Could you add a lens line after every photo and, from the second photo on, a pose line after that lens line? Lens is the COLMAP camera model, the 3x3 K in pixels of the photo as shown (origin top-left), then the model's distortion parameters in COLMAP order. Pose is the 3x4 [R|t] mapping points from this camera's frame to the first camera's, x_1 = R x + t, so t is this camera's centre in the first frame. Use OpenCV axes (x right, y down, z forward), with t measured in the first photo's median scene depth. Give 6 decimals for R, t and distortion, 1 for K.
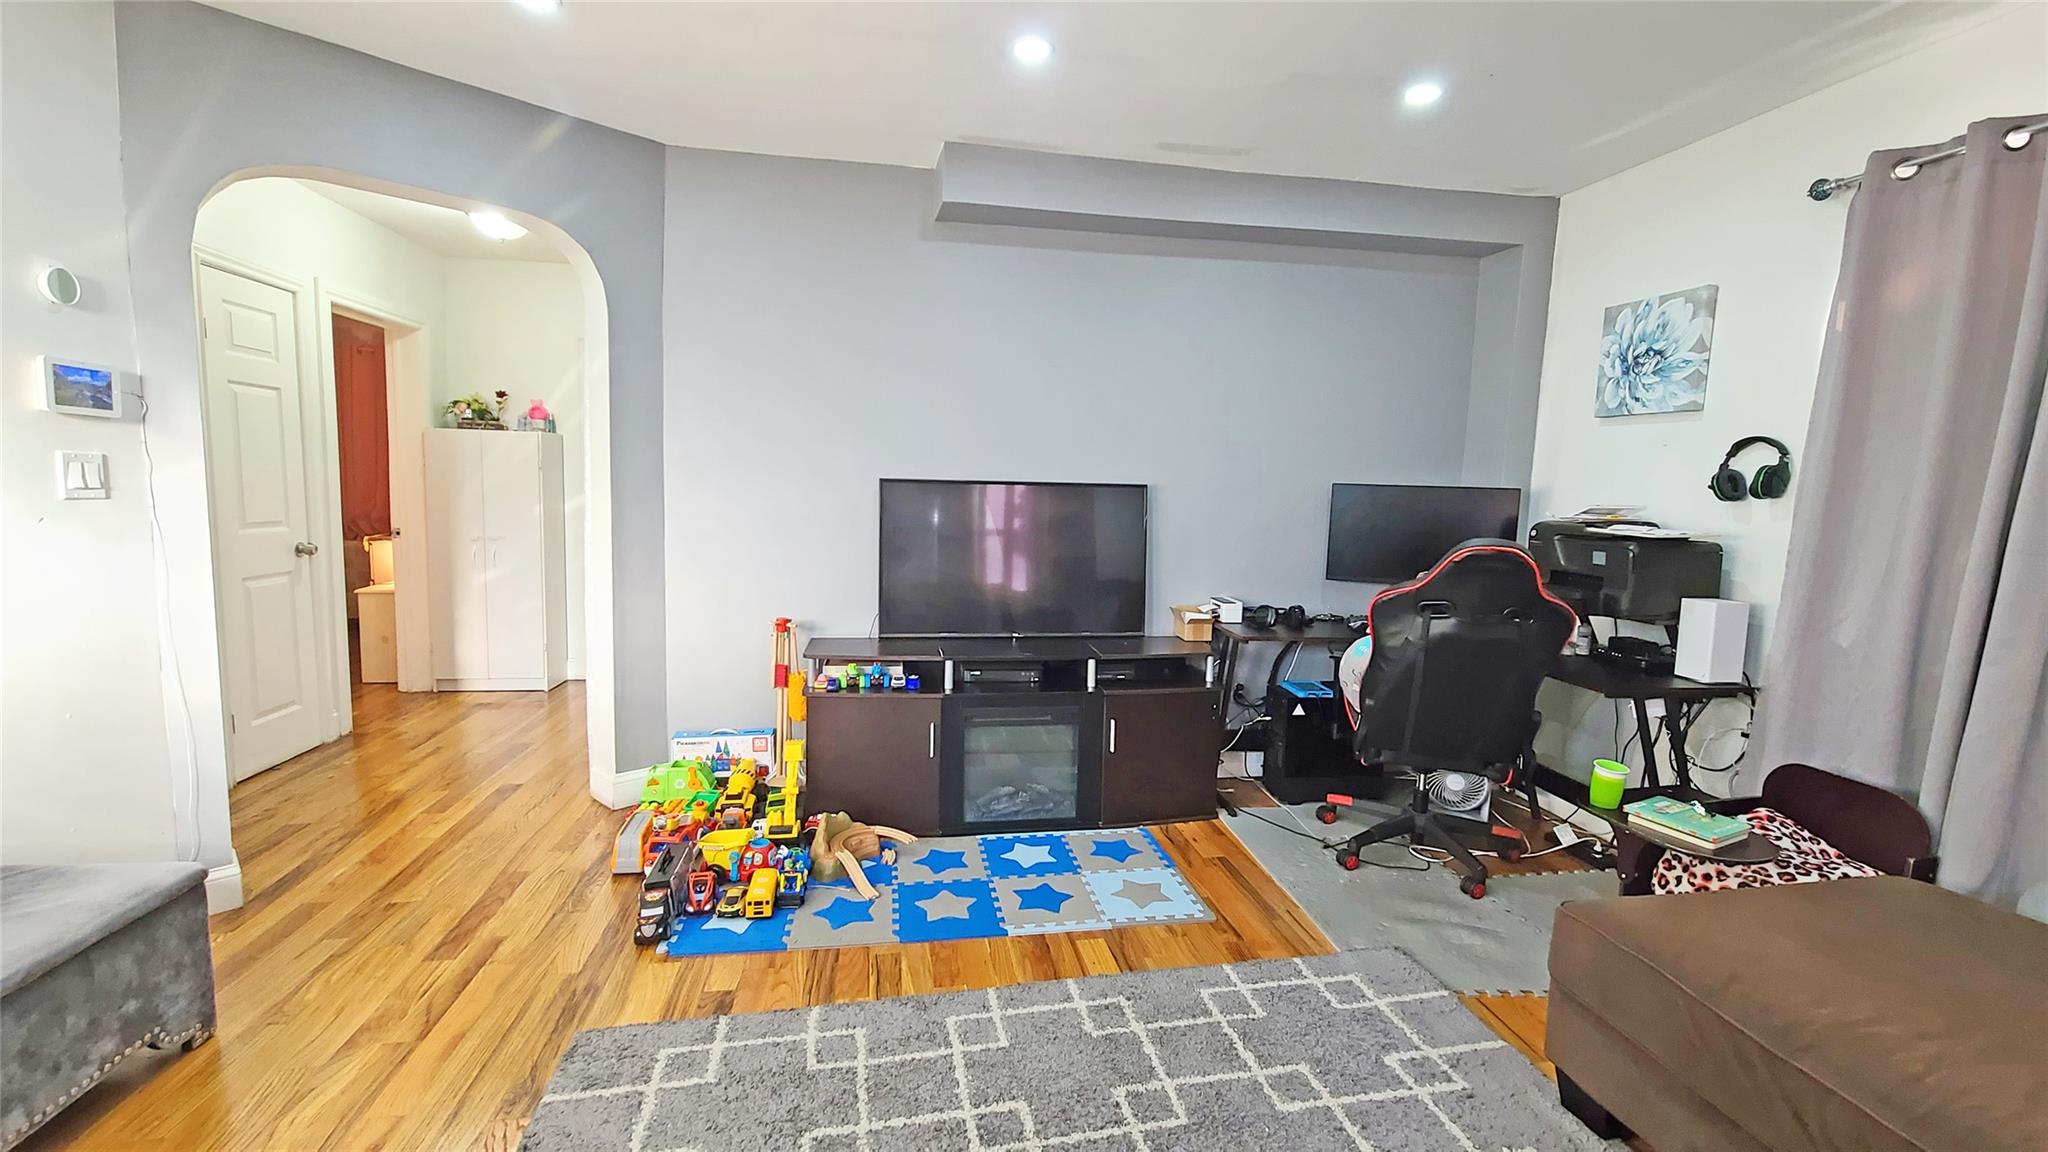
lens RADIAL K [[837.5, 0, 1024.1], [0, 837.5, 568.0], [0, 0, 1]] dist [-0.000276, -0.000085]
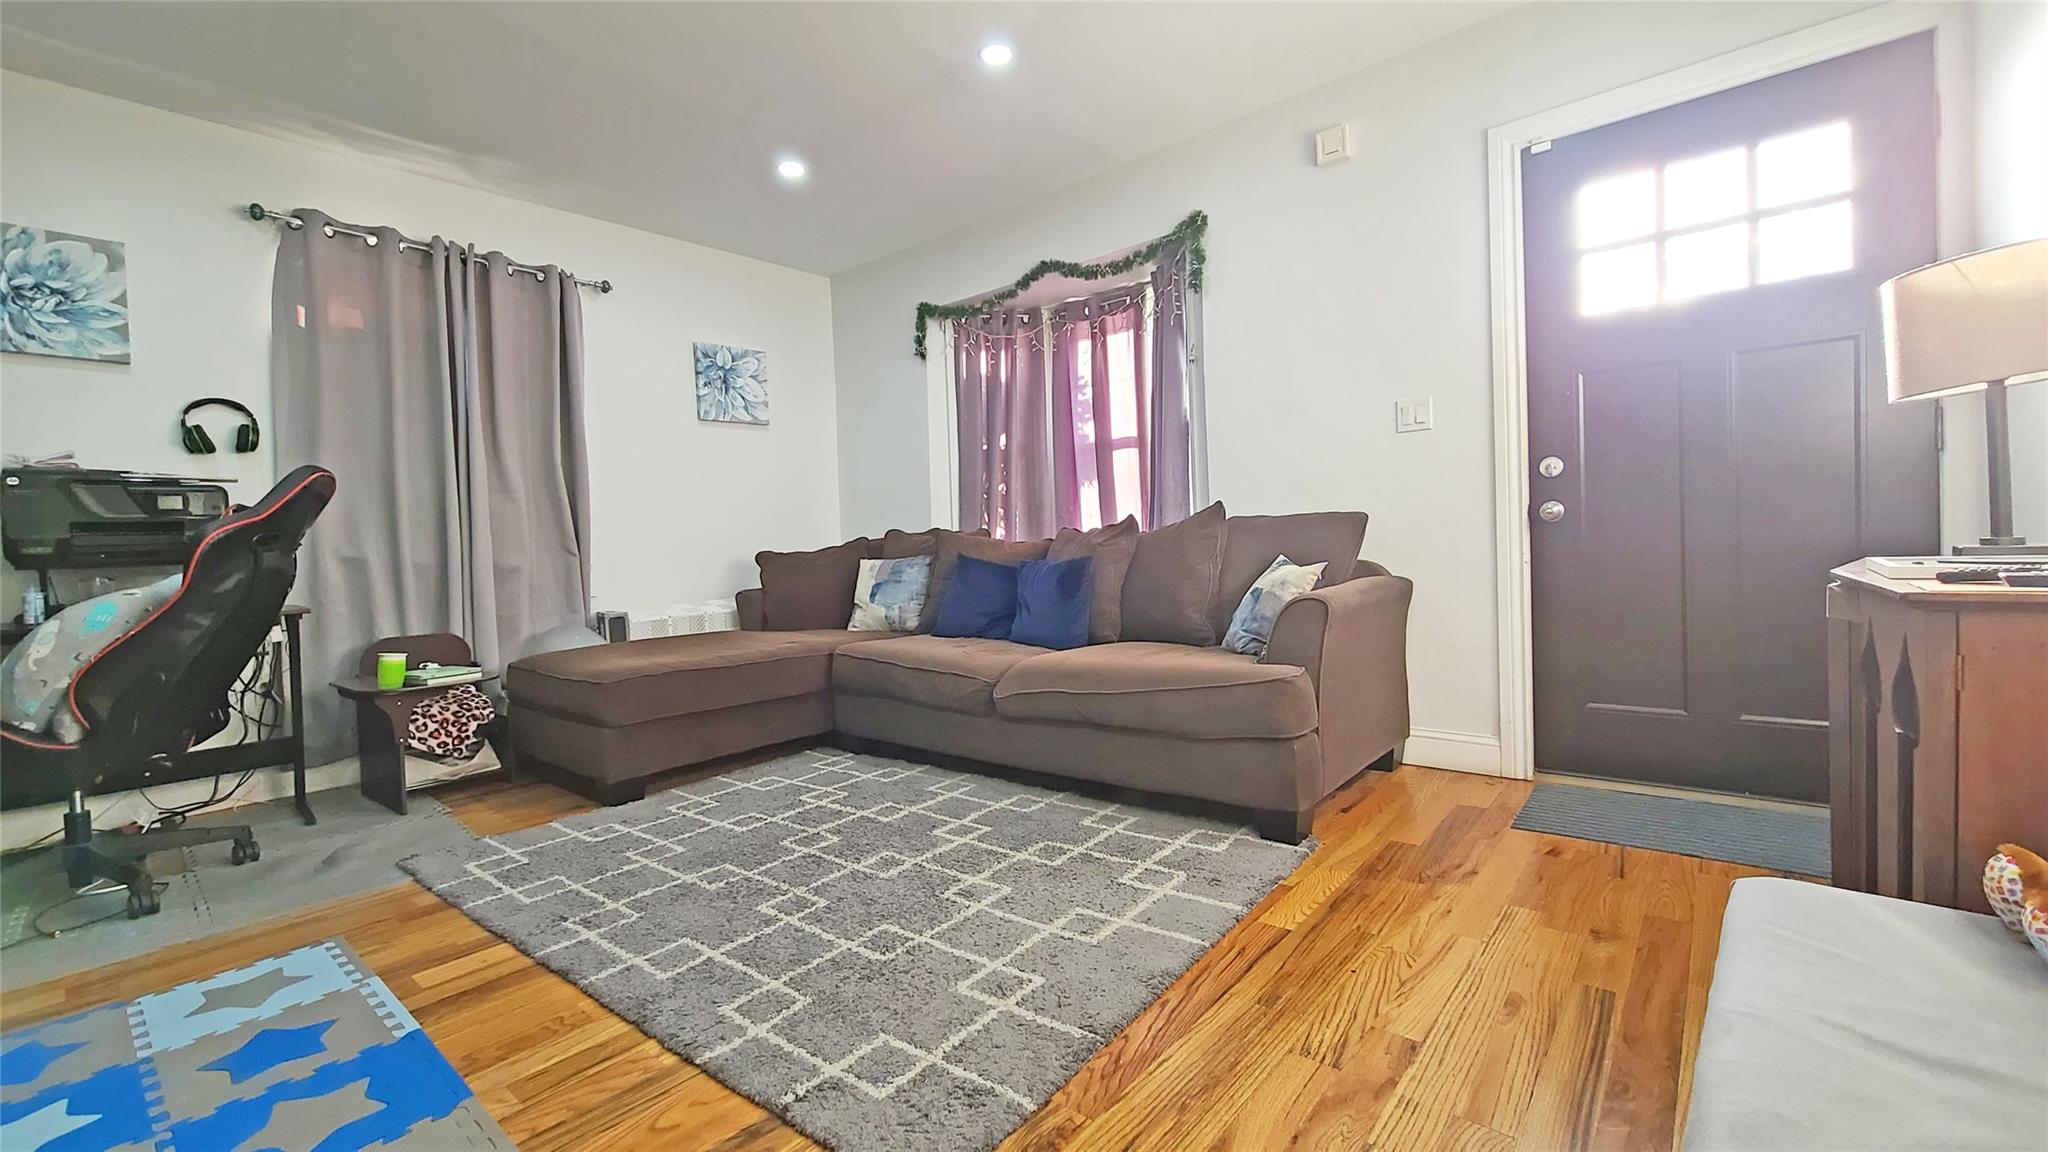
lens RADIAL K [[837.5, 0, 1022.4], [0, 837.5, 571.4], [0, 0, 1]] dist [-0.000276, -0.000085]
pose [[-0.643122, -0.024457, 0.765373, -0.759042], [0.101238, 0.988001, 0.116639, 0.058636], [-0.759042, 0.152498, -0.632929, 0.950205]]
